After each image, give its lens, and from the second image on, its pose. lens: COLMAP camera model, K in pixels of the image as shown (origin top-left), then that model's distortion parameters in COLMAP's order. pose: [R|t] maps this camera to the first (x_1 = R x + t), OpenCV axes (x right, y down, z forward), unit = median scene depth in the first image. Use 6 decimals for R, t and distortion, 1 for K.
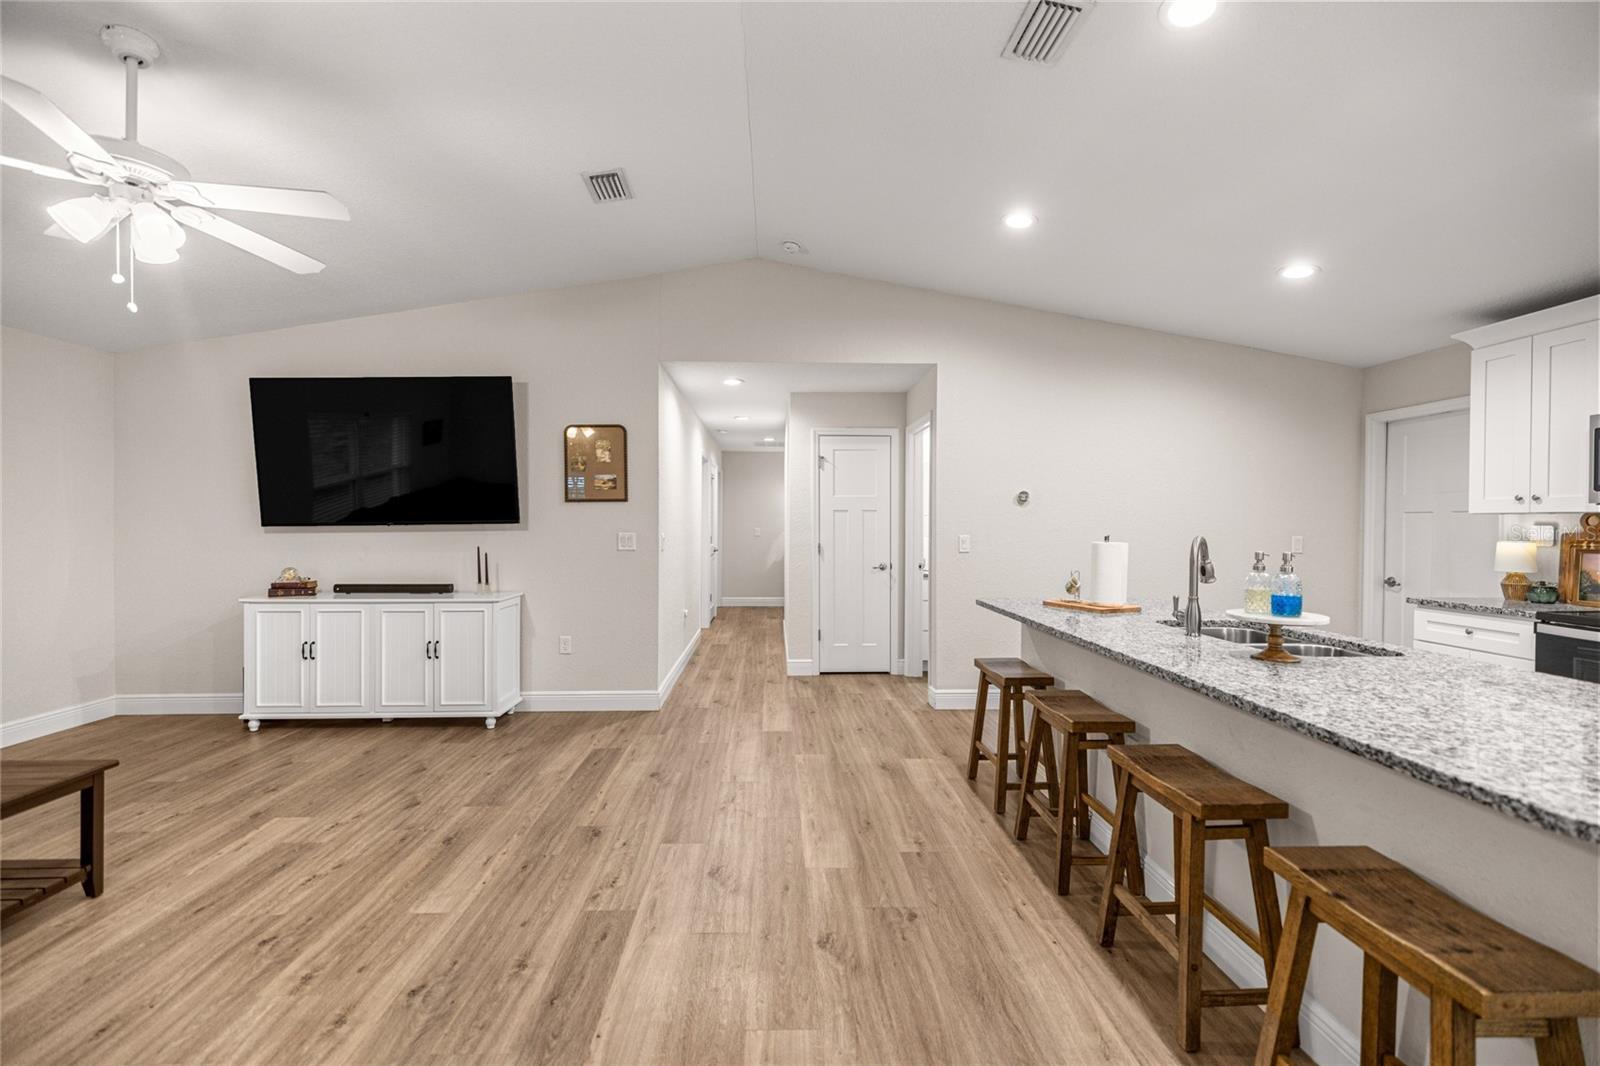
lens RADIAL K [[670.1, 0, 788.5], [0, 670.1, 533.7], [0, 0, 1]] dist [0.002096, 0.000758]
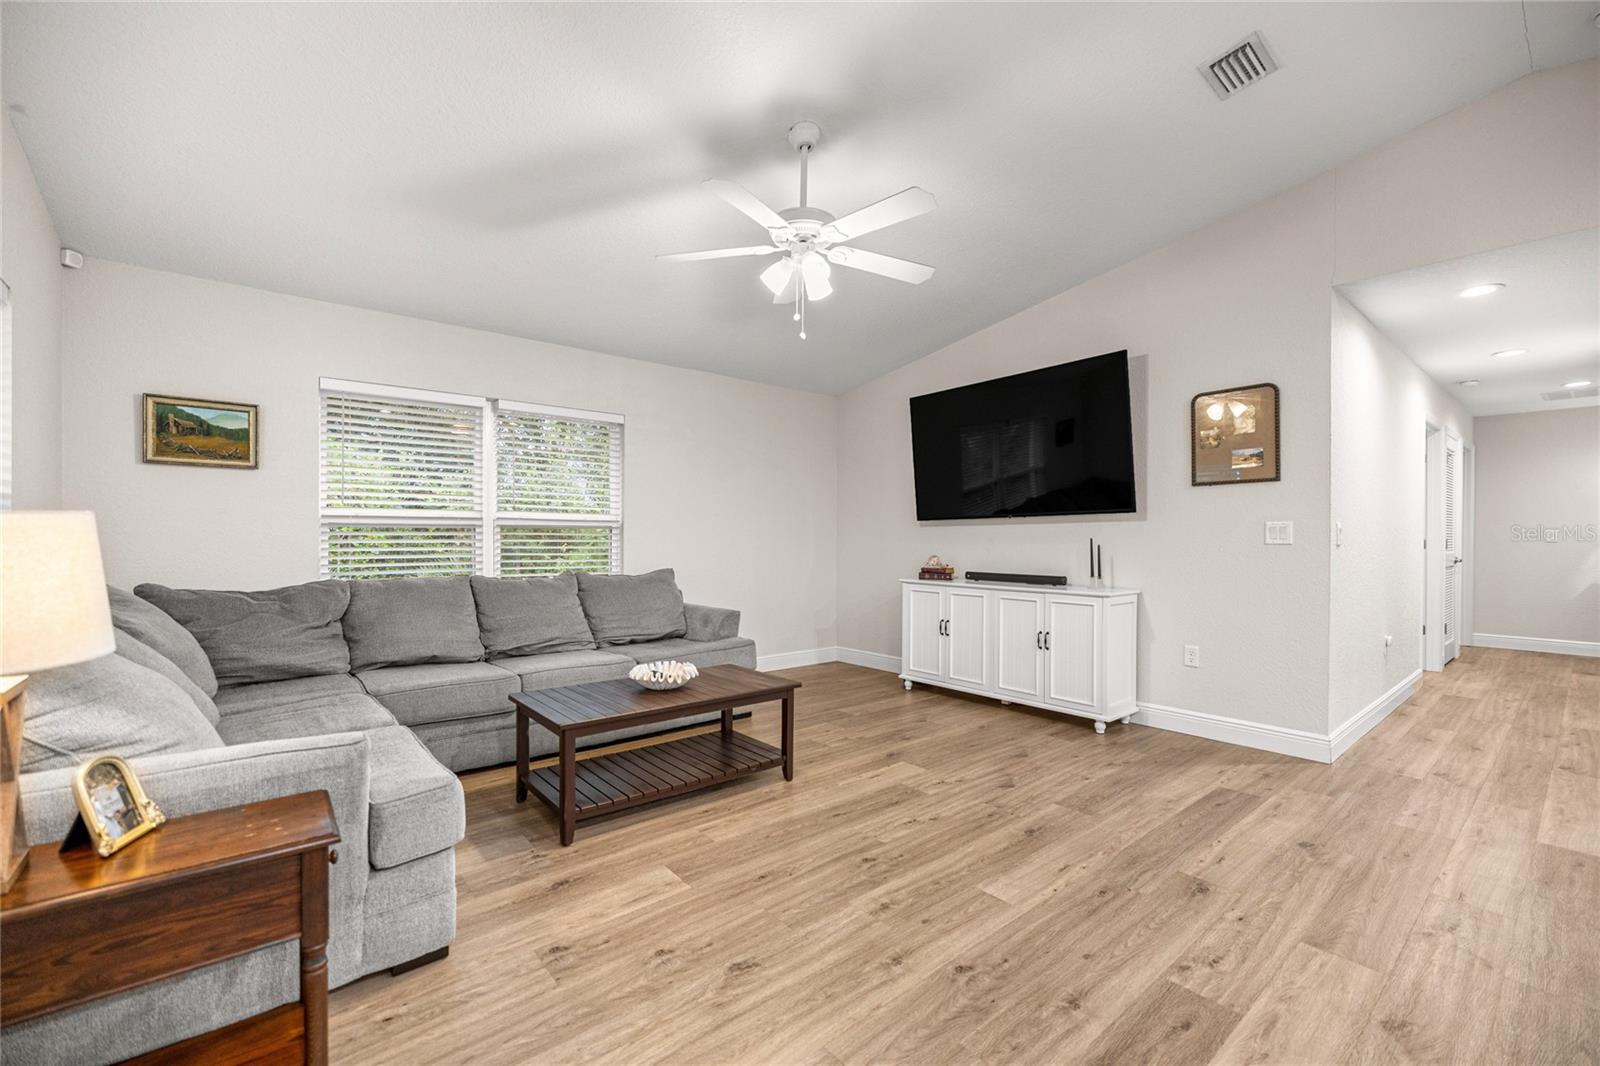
lens RADIAL K [[670.1, 0, 797.3], [0, 670.1, 538.3], [0, 0, 1]] dist [0.002096, 0.000758]
pose [[0.621546, 0.003924, -0.783368, 0.027048], [-0.014007, 0.999883, -0.006106, 0.041755], [0.783252, 0.014768, 0.621528, 0.117607]]
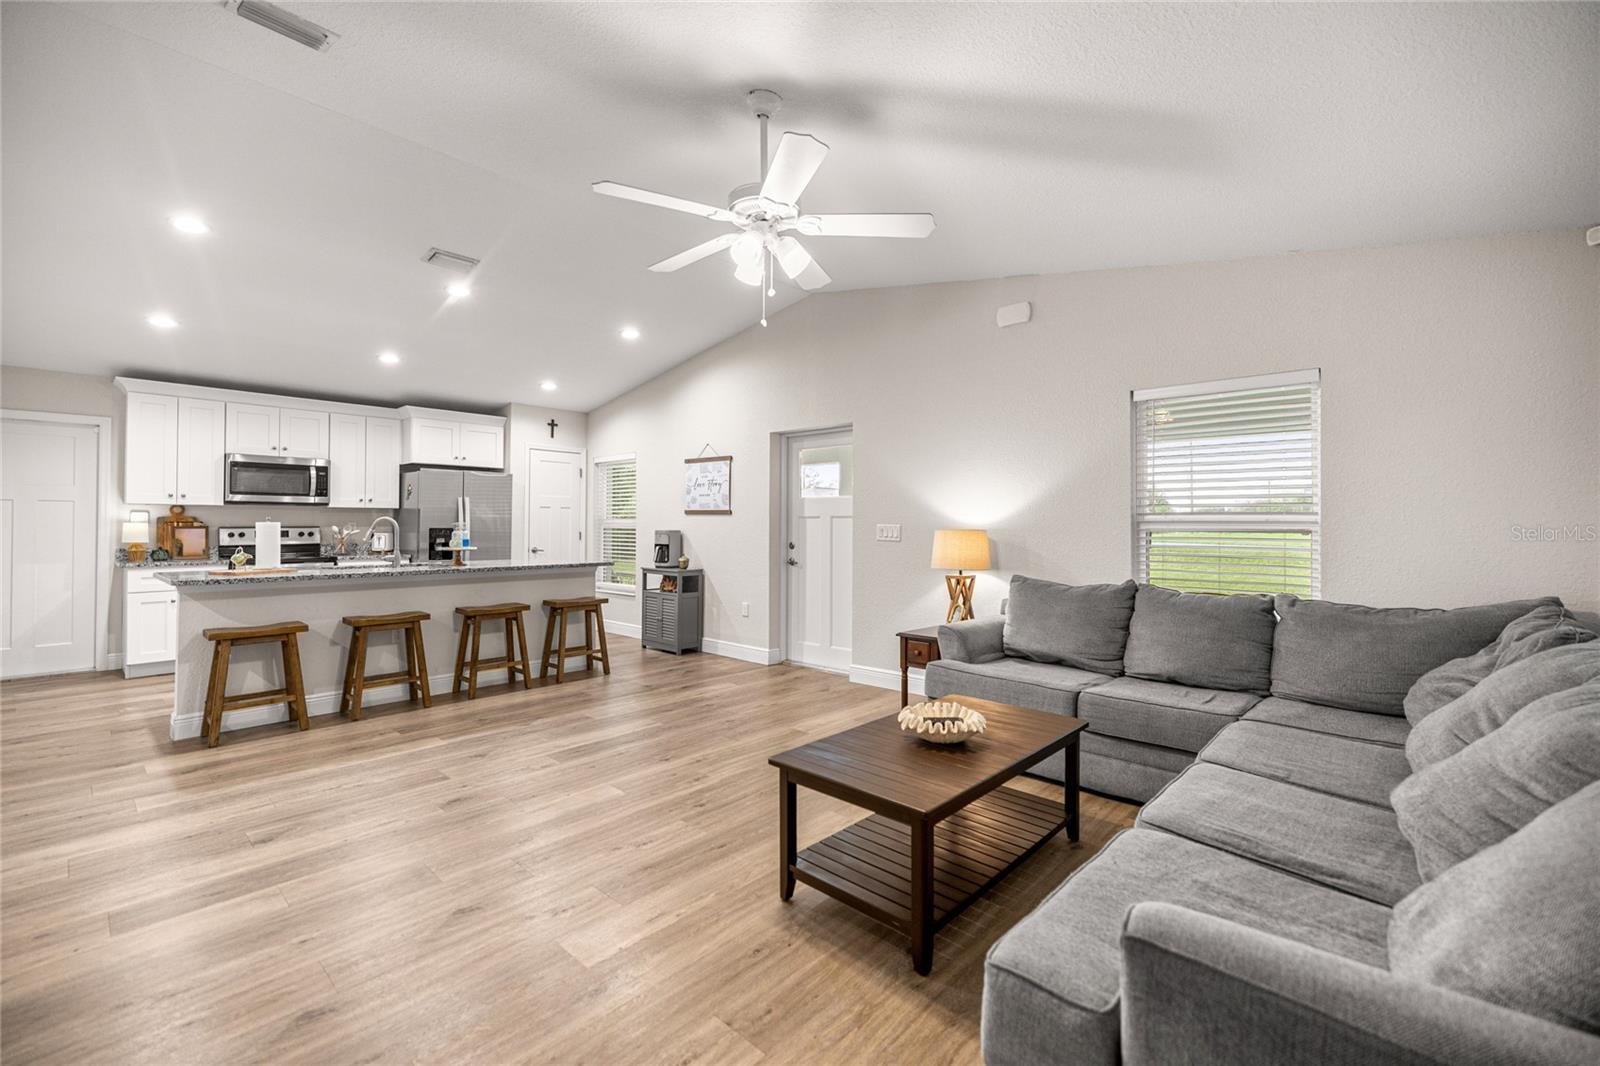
lens RADIAL K [[670.1, 0, 796.6], [0, 670.1, 523.4], [0, 0, 1]] dist [0.002096, 0.000758]
pose [[-0.711162, -0.006400, 0.702999, -1.205226], [0.004716, 0.999893, 0.013874, -0.000403], [-0.703013, 0.013182, -0.711055, 1.170955]]
